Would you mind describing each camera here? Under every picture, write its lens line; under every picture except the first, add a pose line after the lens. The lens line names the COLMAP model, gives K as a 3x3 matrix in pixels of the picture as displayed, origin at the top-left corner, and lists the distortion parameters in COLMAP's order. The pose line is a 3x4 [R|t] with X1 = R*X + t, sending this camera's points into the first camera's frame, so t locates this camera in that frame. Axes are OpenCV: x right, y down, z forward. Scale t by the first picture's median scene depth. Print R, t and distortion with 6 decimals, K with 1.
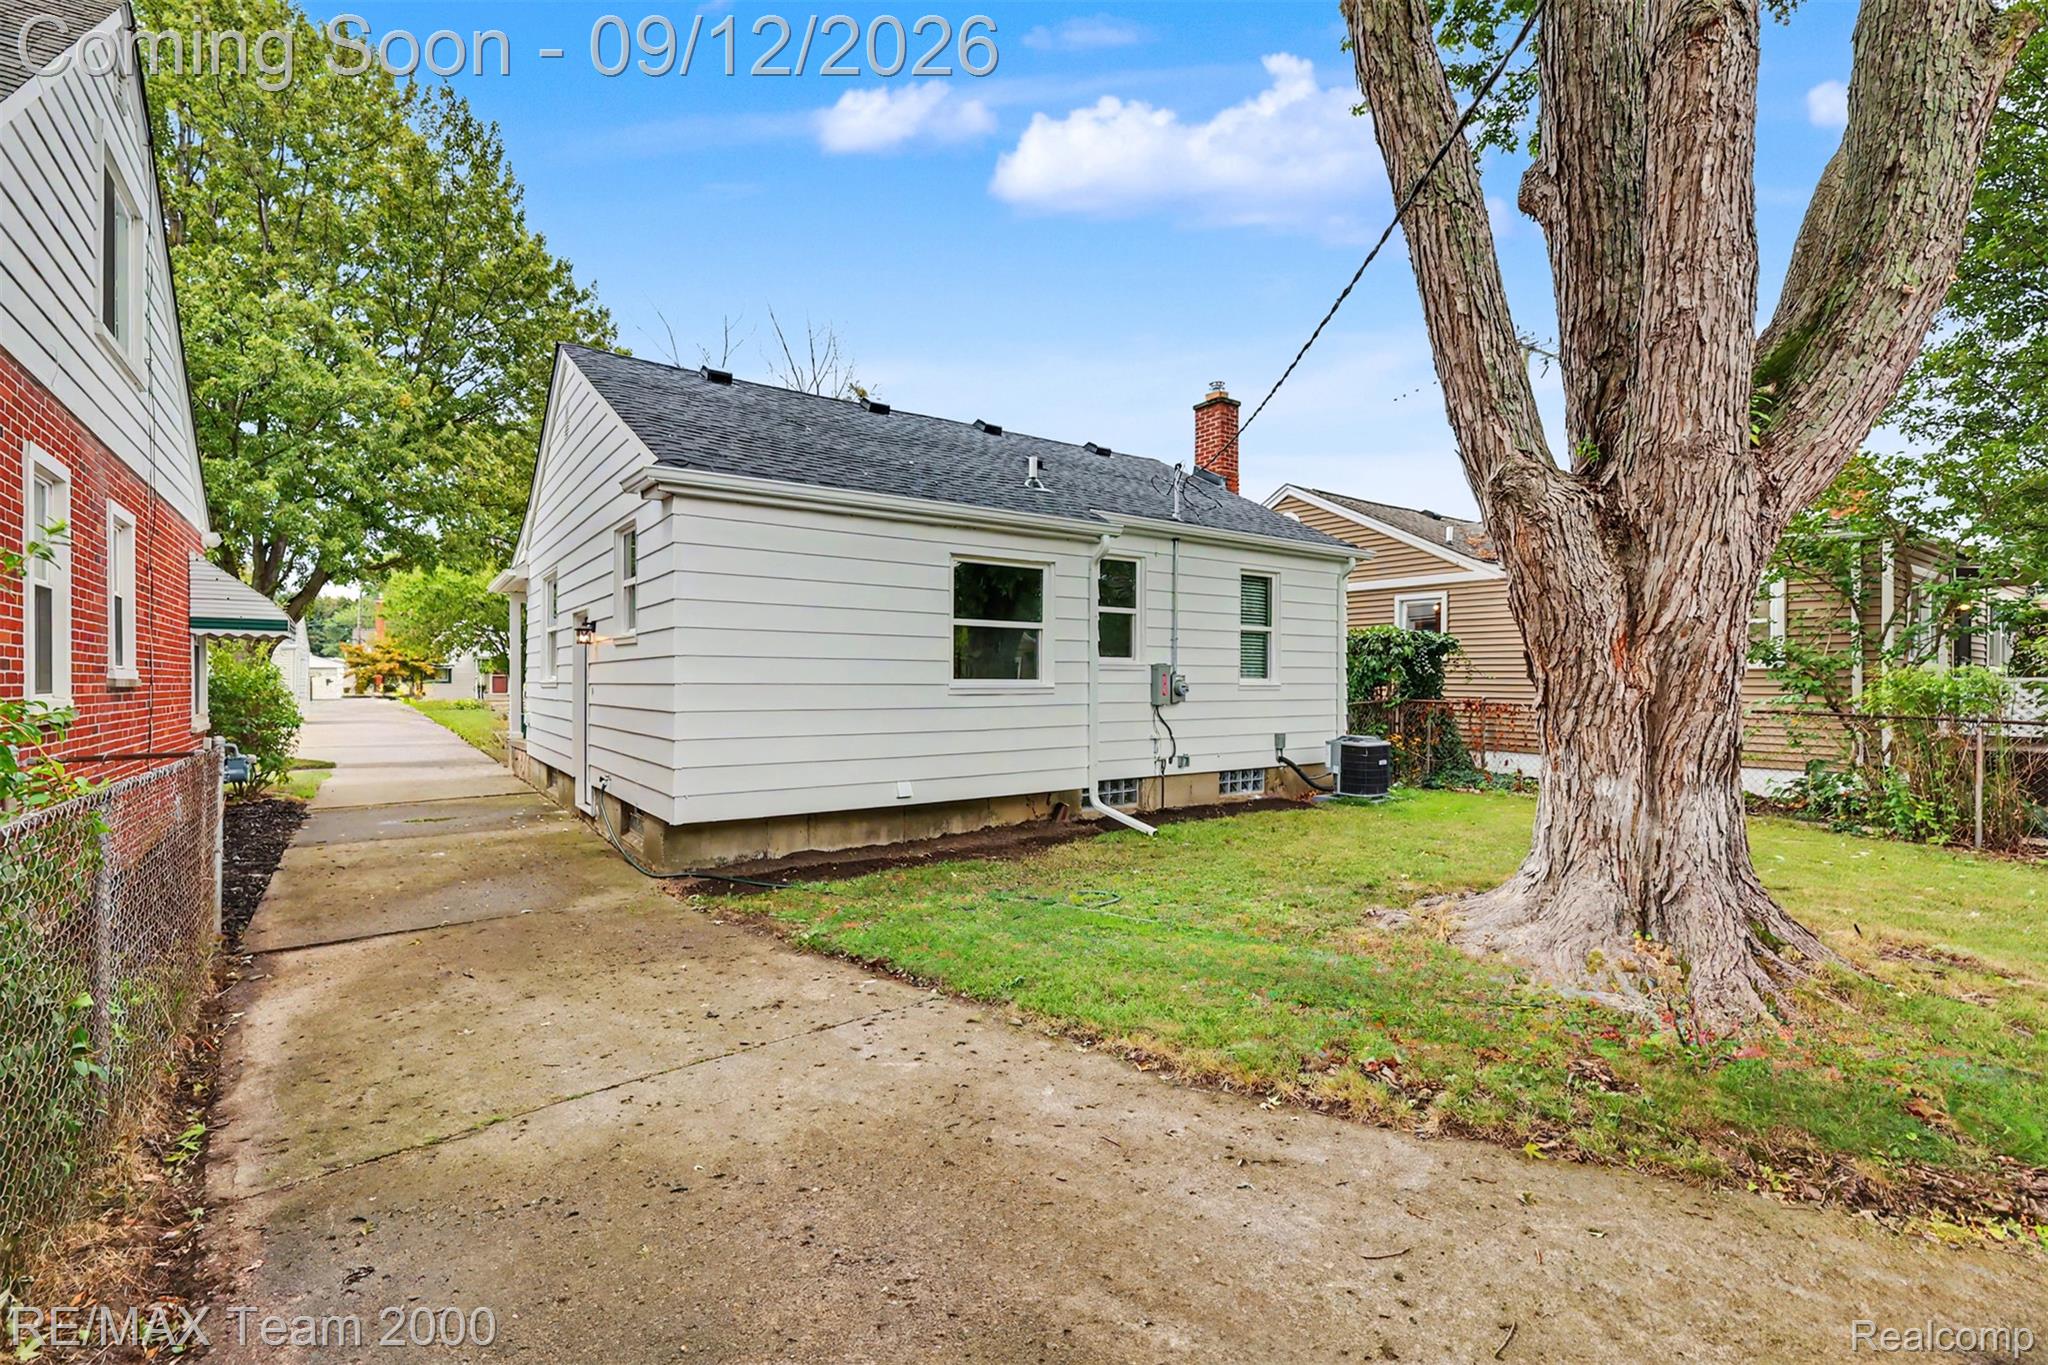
lens RADIAL K [[897.8, 0, 1021.8], [0, 897.8, 685.9], [0, 0, 1]] dist [-0.002927, 0.001596]
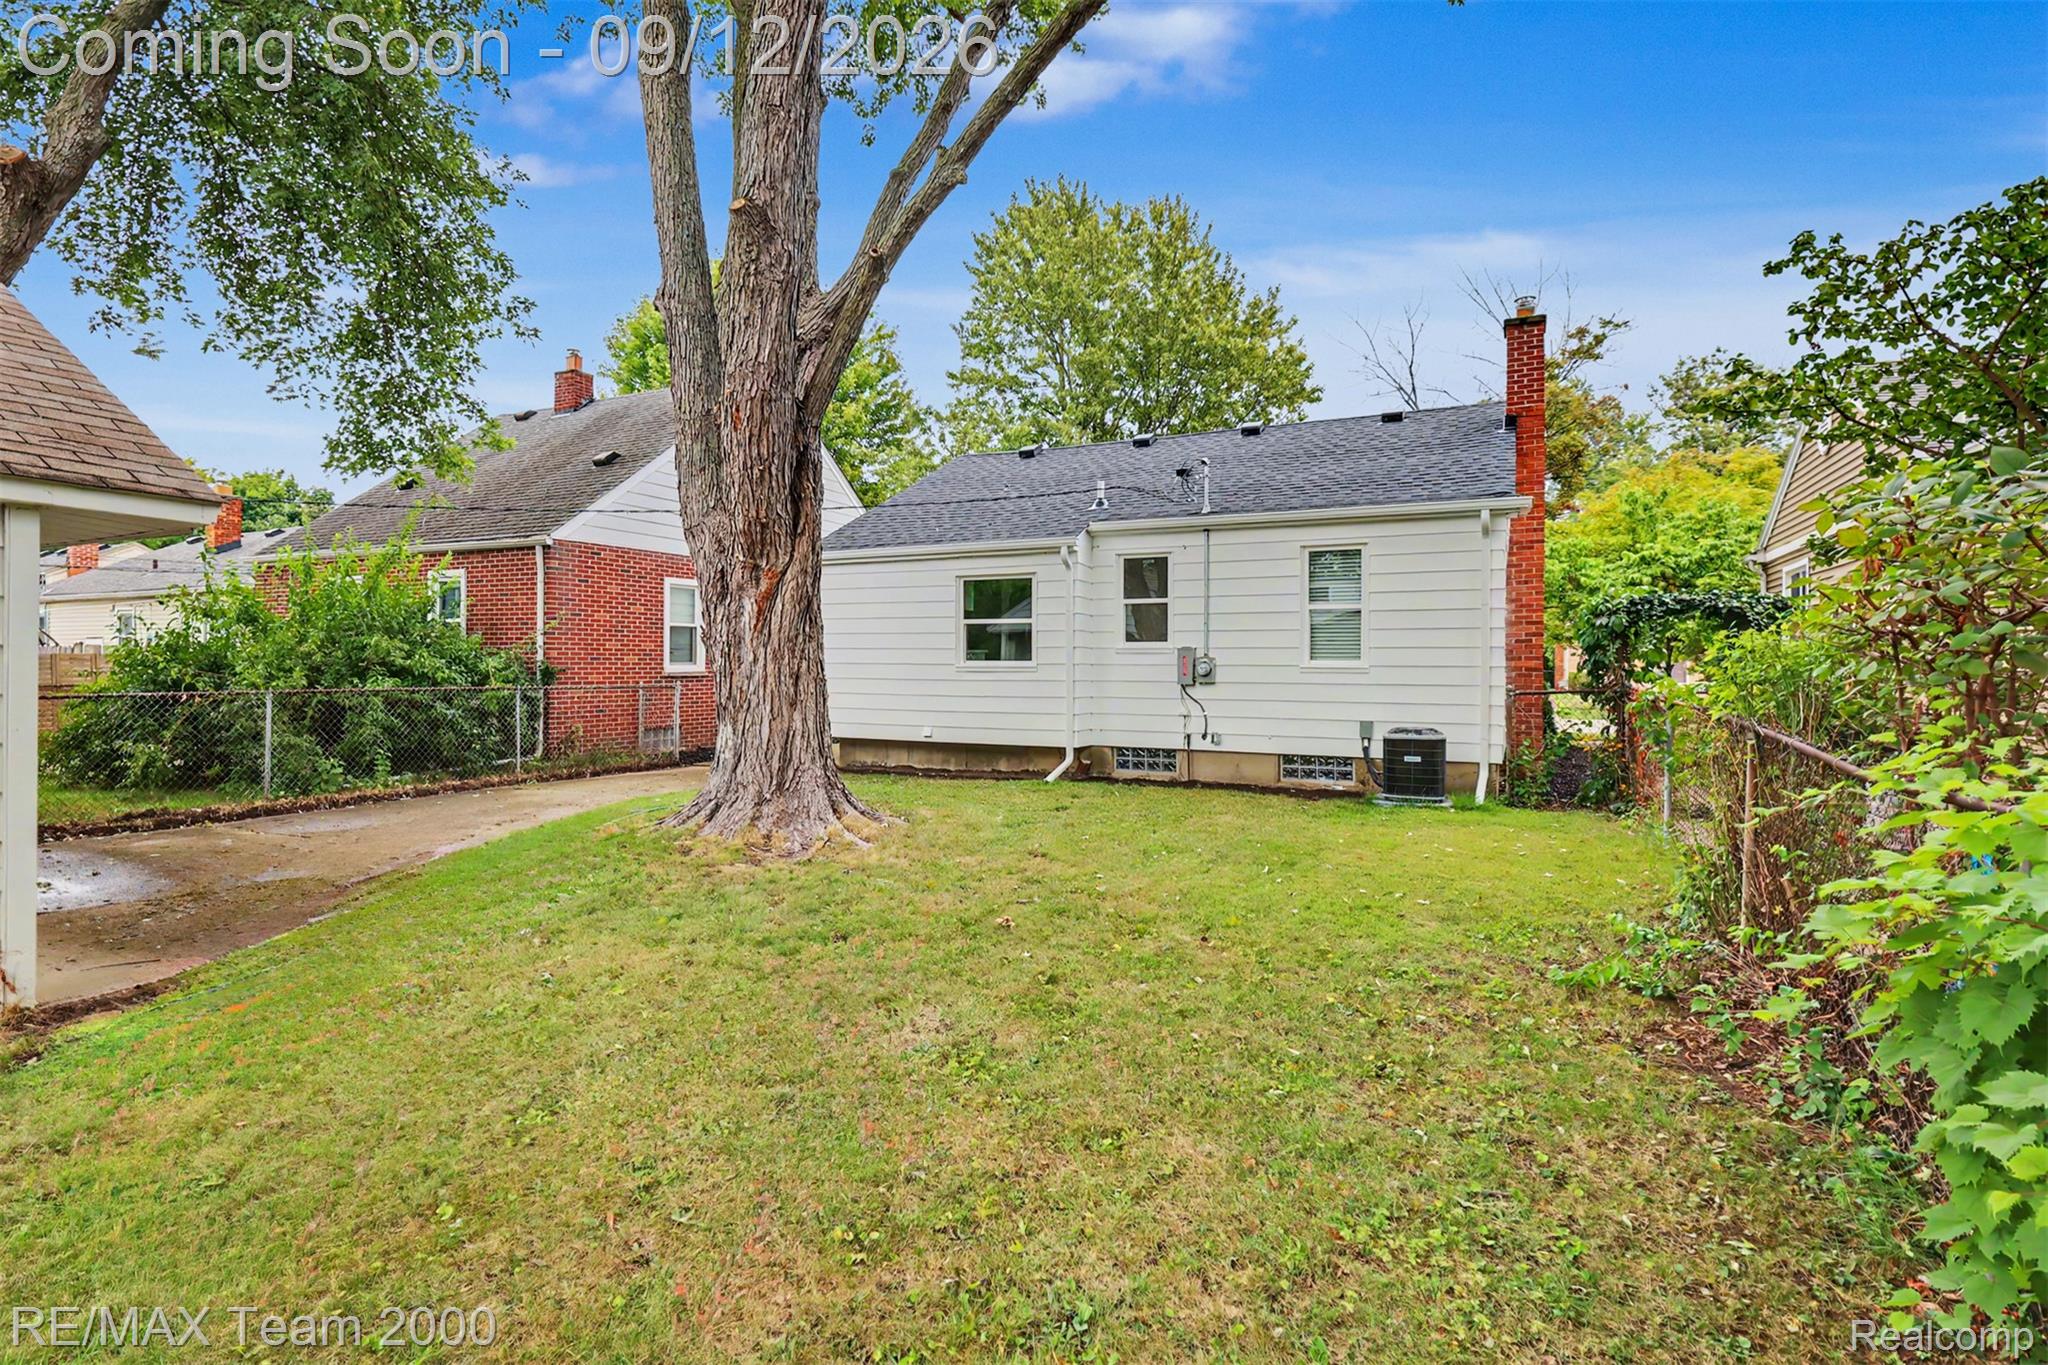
lens RADIAL K [[1020.2, 0, 1034.7], [0, 1020.2, 673.7], [0, 0, 1]] dist [0.000013, -0.000258]
pose [[0.478342, 0.008185, -0.878136, 1.151288], [-0.011880, 0.999925, 0.002849, 0.006564], [0.878093, 0.009069, 0.478403, 0.240856]]
